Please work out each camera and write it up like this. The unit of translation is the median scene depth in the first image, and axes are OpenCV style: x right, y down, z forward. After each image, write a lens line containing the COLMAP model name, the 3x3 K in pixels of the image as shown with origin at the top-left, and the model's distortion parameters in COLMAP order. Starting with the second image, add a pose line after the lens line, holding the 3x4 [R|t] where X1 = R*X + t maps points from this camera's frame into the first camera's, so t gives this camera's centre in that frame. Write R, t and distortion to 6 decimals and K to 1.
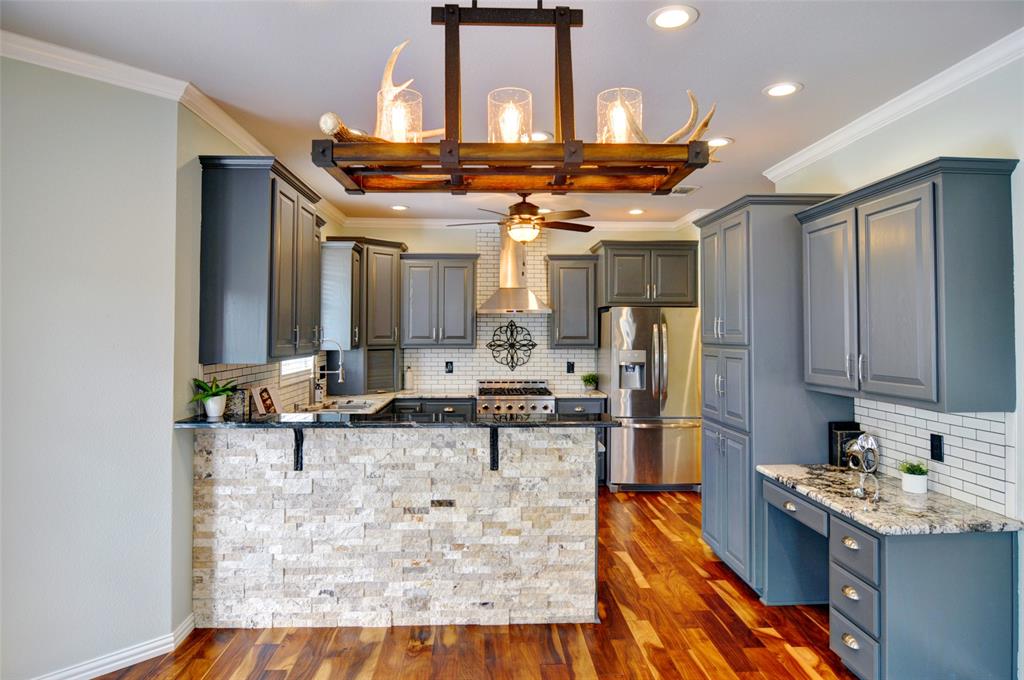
lens RADIAL K [[600.9, 0, 508.9], [0, 600.9, 319.9], [0, 0, 1]] dist [-0.011105, -0.005903]
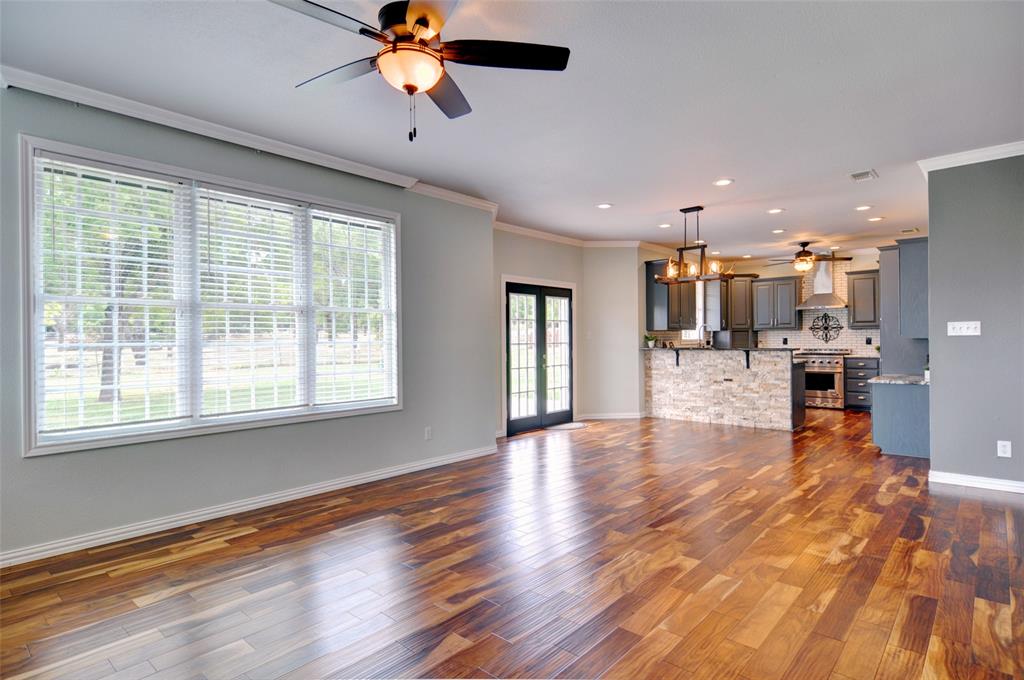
lens RADIAL K [[543.6, 0, 505.3], [0, 543.6, 341.7], [0, 0, 1]] dist [0.017394, -0.008858]
pose [[0.709172, -0.007159, -0.704999, 0.829273], [0.026387, 0.999517, 0.016393, 0.060145], [0.704541, -0.030228, 0.709019, -1.317489]]
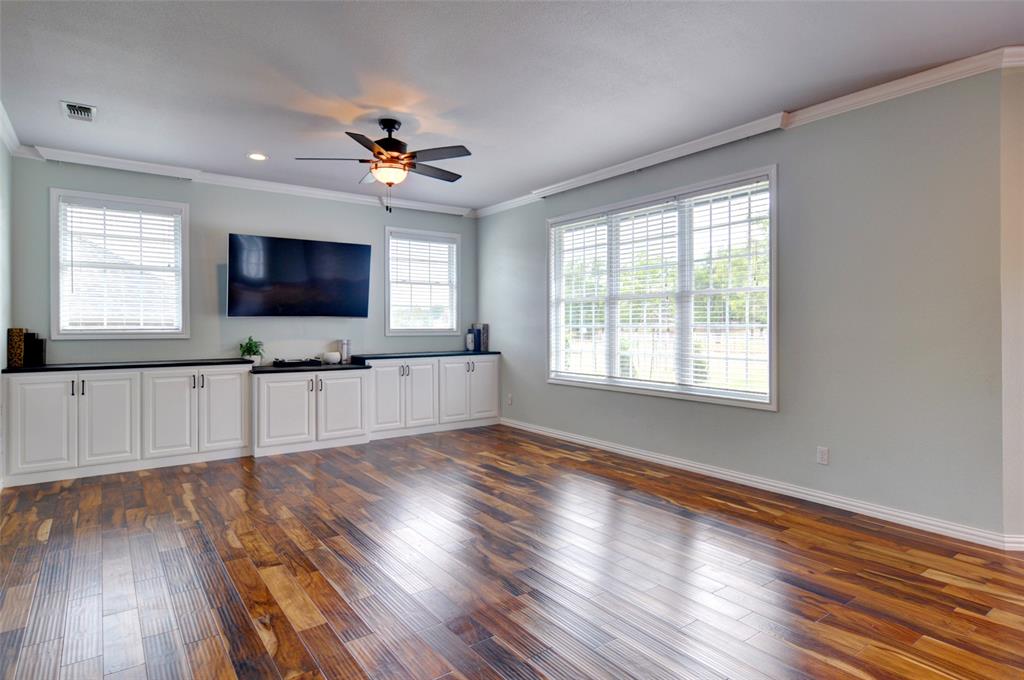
lens RADIAL K [[543.6, 0, 514.7], [0, 543.6, 327.2], [0, 0, 1]] dist [0.017394, -0.008858]
pose [[-0.829817, -0.000443, -0.558036, 0.710856], [0.010623, 0.999806, -0.016591, 0.094039], [0.557935, -0.019695, -0.829651, 0.183029]]
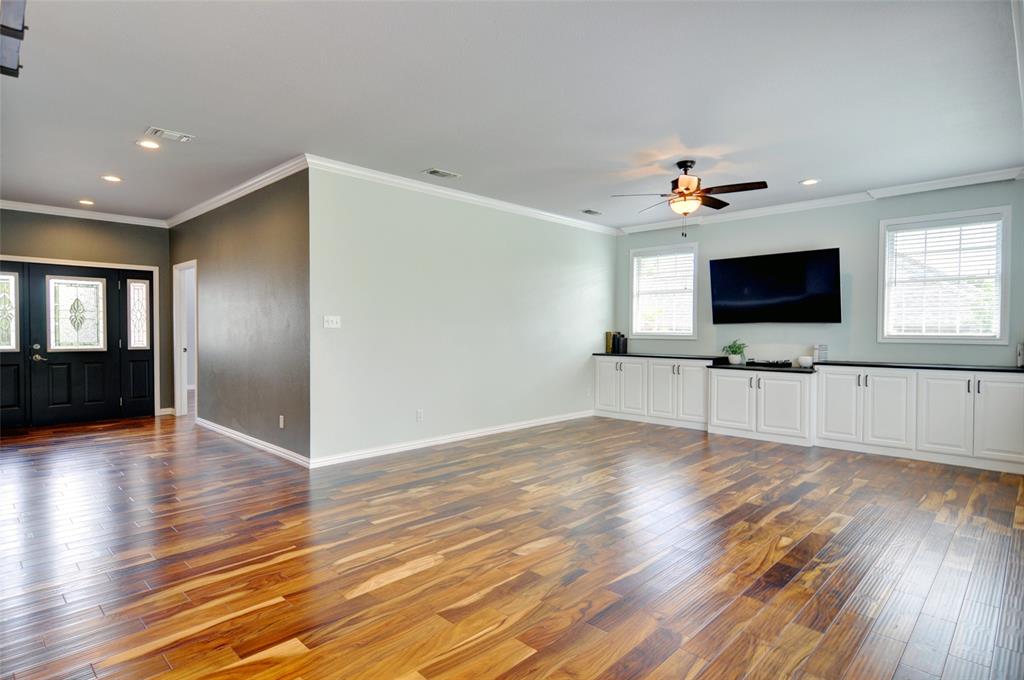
lens RADIAL K [[543.6, 0, 524.0], [0, 543.6, 340.6], [0, 0, 1]] dist [0.017394, -0.008858]
pose [[-0.699794, -0.019550, 0.714078, -0.432550], [-0.022032, 0.999741, 0.005779, 0.095567], [-0.714005, -0.011688, -0.700043, 0.355527]]
